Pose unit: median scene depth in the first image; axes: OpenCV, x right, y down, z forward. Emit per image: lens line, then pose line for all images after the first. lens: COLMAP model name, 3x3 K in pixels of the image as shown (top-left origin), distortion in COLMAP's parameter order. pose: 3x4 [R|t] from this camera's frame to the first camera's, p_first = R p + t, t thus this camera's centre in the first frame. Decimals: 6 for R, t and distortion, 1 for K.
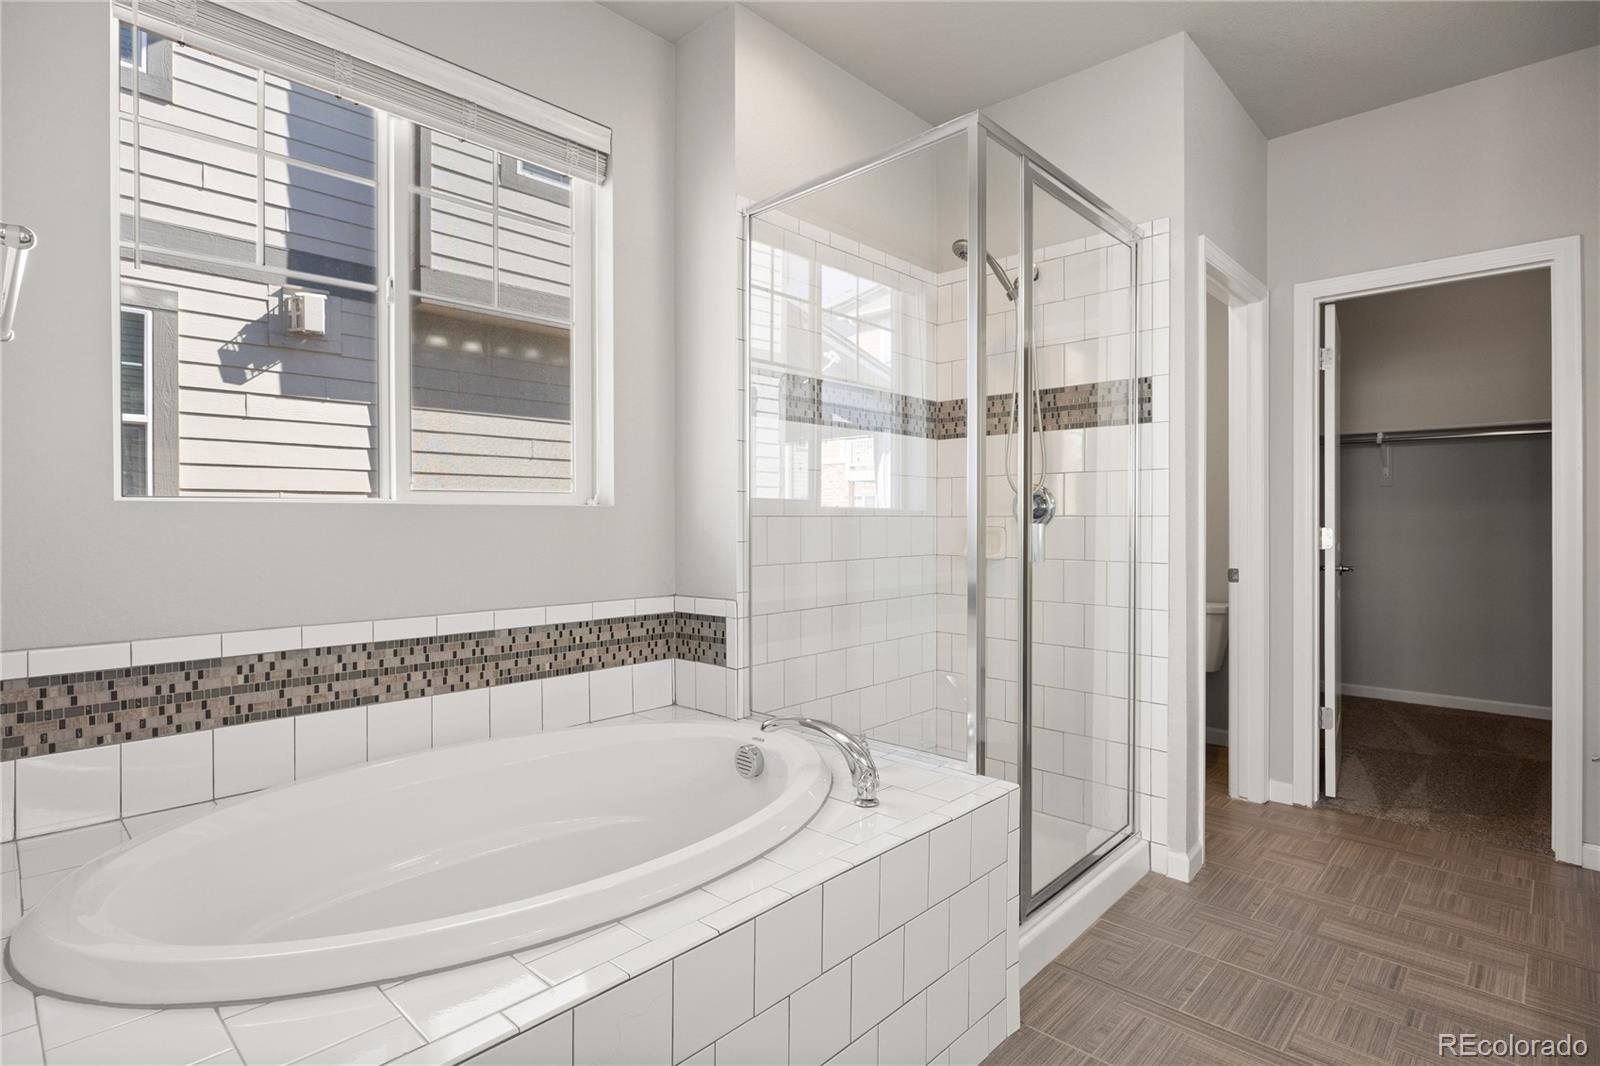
lens RADIAL K [[798.0, 0, 798.5], [0, 798.0, 525.9], [0, 0, 1]] dist [-0.002901, -0.001163]
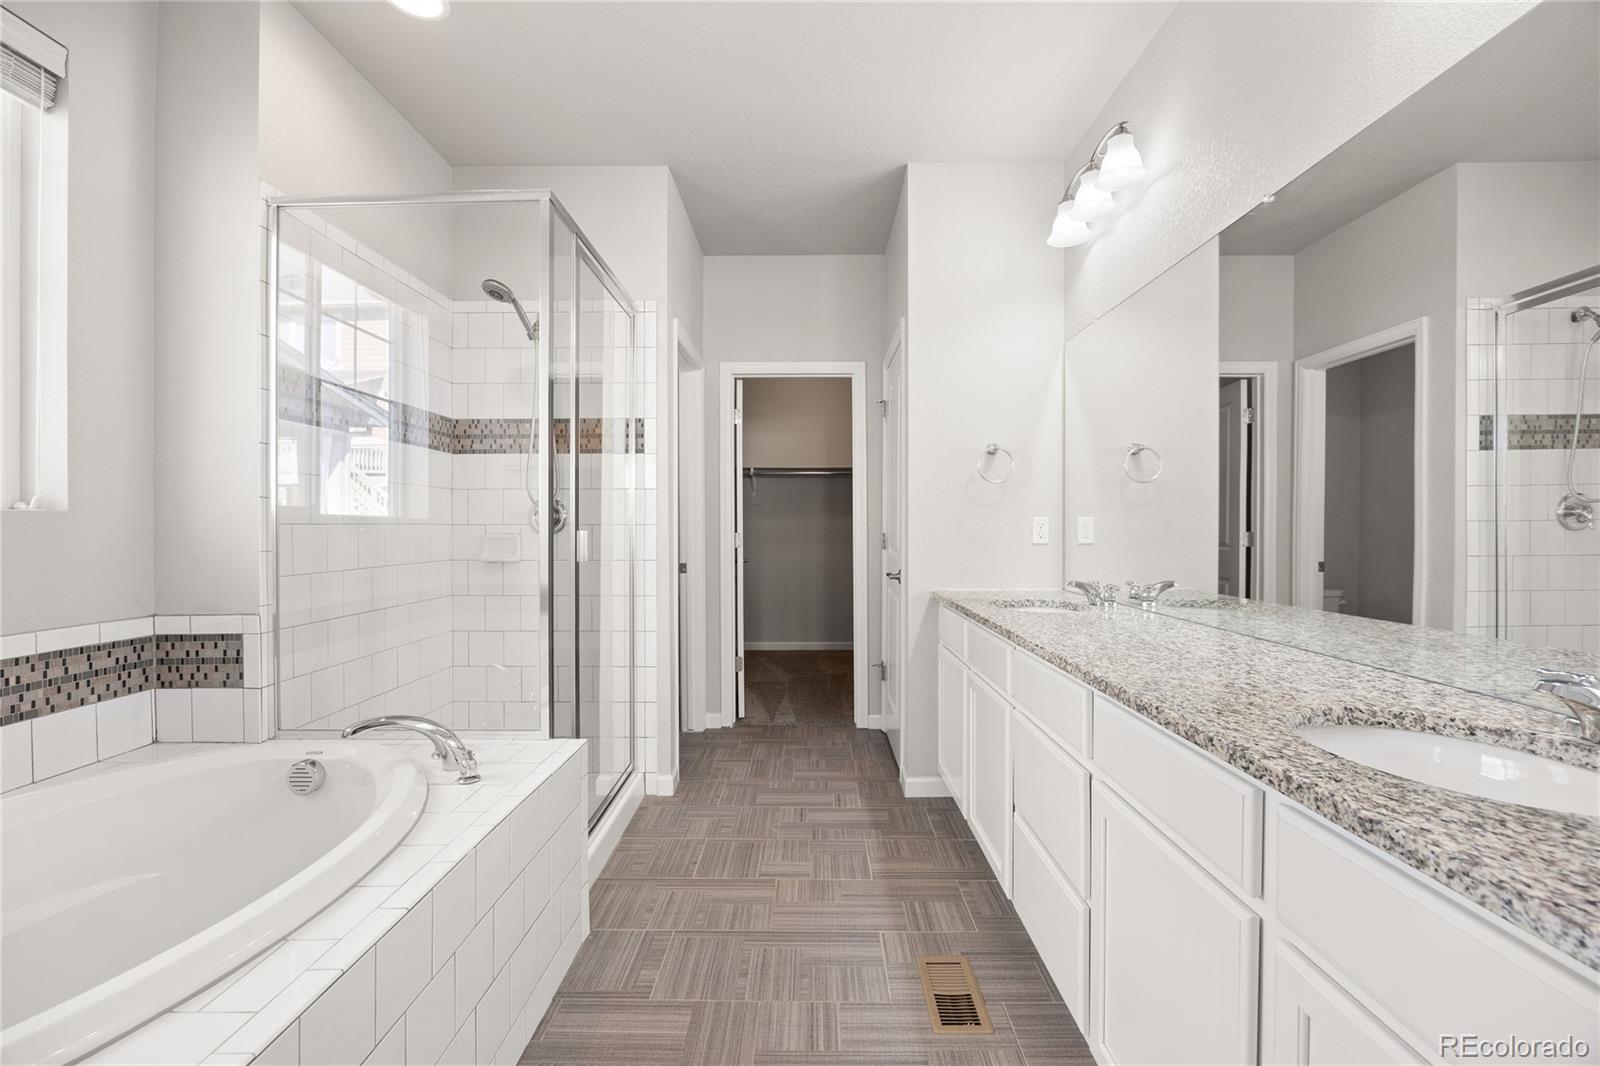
lens RADIAL K [[715.9, 0, 802.3], [0, 715.9, 527.6], [0, 0, 1]] dist [-0.012406, 0.001335]
pose [[0.729000, -0.001088, 0.684513, -0.175855], [0.005464, 0.999976, -0.004229, -0.000784], [-0.684492, 0.006824, 0.728989, -0.036113]]
